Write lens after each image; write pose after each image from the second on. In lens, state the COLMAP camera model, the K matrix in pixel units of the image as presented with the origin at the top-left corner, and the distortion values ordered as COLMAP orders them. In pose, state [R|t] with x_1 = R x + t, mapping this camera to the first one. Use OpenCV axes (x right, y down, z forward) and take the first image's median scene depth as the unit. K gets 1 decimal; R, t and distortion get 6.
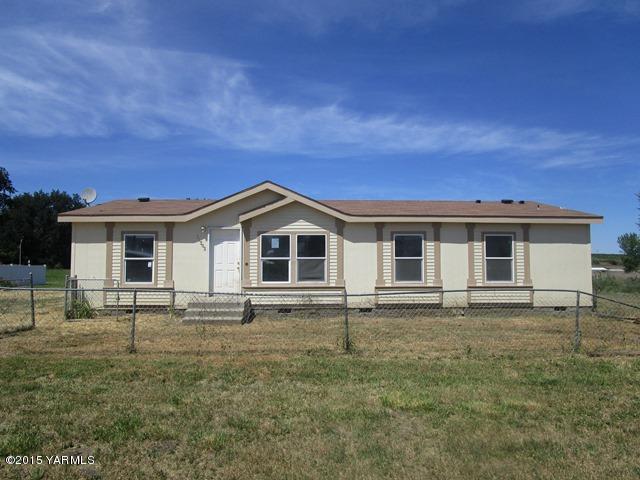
lens RADIAL K [[455.4, 0, 316.1], [0, 455.4, 242.1], [0, 0, 1]] dist [-0.036731, -0.000171]
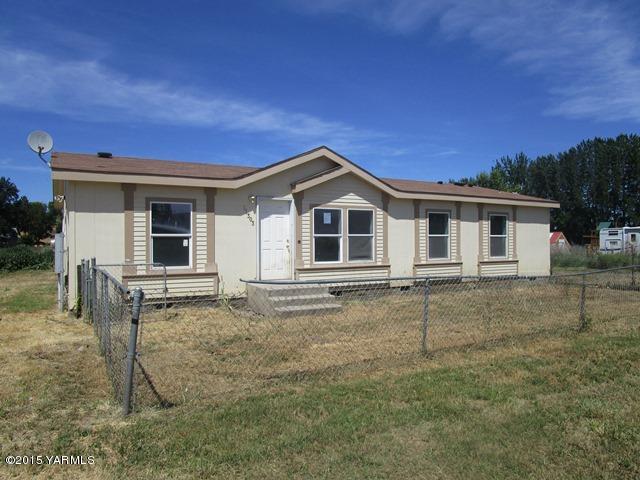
lens RADIAL K [[455.4, 0, 316.1], [0, 455.4, 242.1], [0, 0, 1]] dist [-0.036731, -0.000171]
pose [[0.886367, -0.003768, 0.462969, -0.517715], [-0.020408, 0.998677, 0.047200, 0.007732], [-0.462534, -0.051285, 0.885117, 0.225242]]
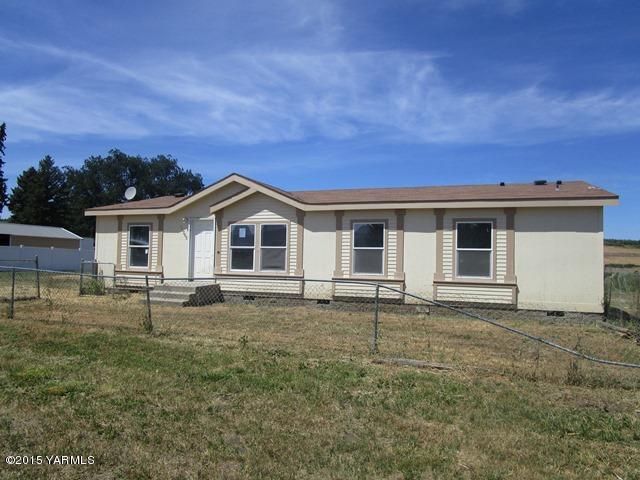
lens RADIAL K [[455.4, 0, 316.1], [0, 455.4, 242.1], [0, 0, 1]] dist [-0.036731, -0.000171]
pose [[0.922035, 0.004412, -0.387082, 0.468521], [-0.000277, 0.999942, 0.010738, 0.012745], [0.387107, -0.009794, 0.921983, 0.104947]]
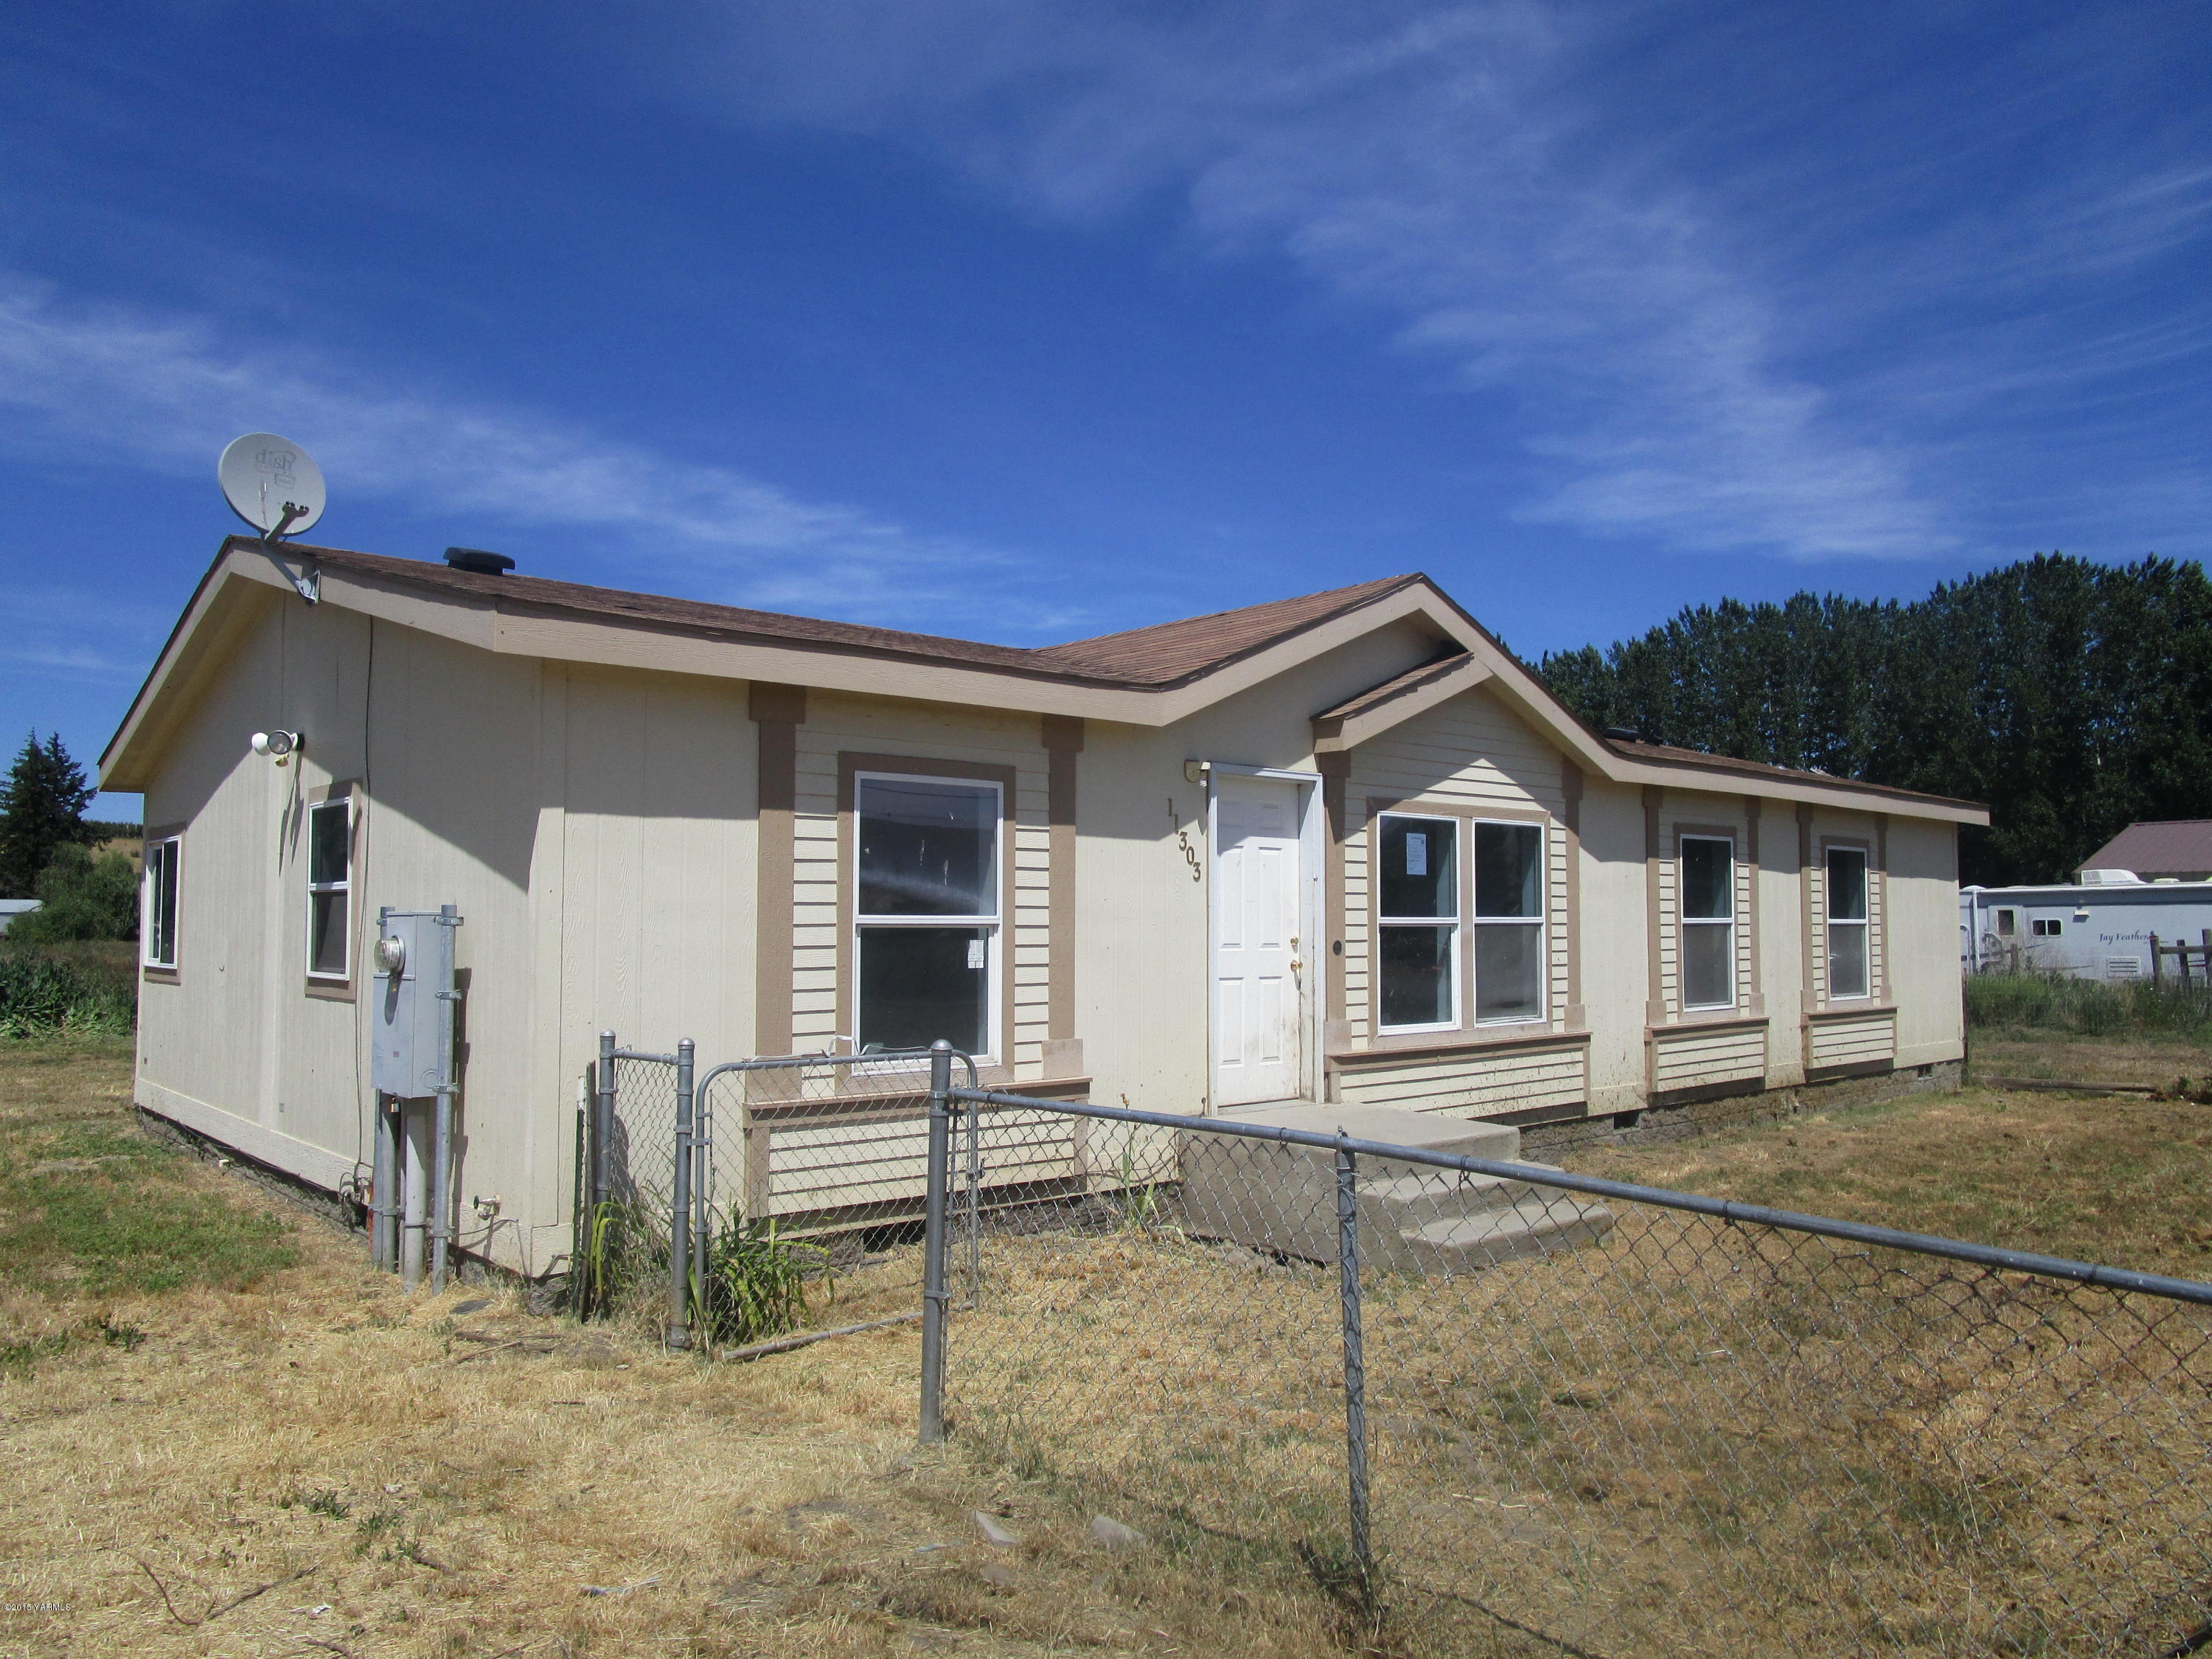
lens RADIAL K [[1574.0, 0, 1092.6], [0, 1574.0, 836.8], [0, 0, 1]] dist [-0.036731, -0.000171]
pose [[0.775974, 0.037538, 0.629647, -0.705729], [-0.037867, 0.999199, -0.012903, 0.010224], [-0.629627, -0.013831, 0.776774, 0.494729]]
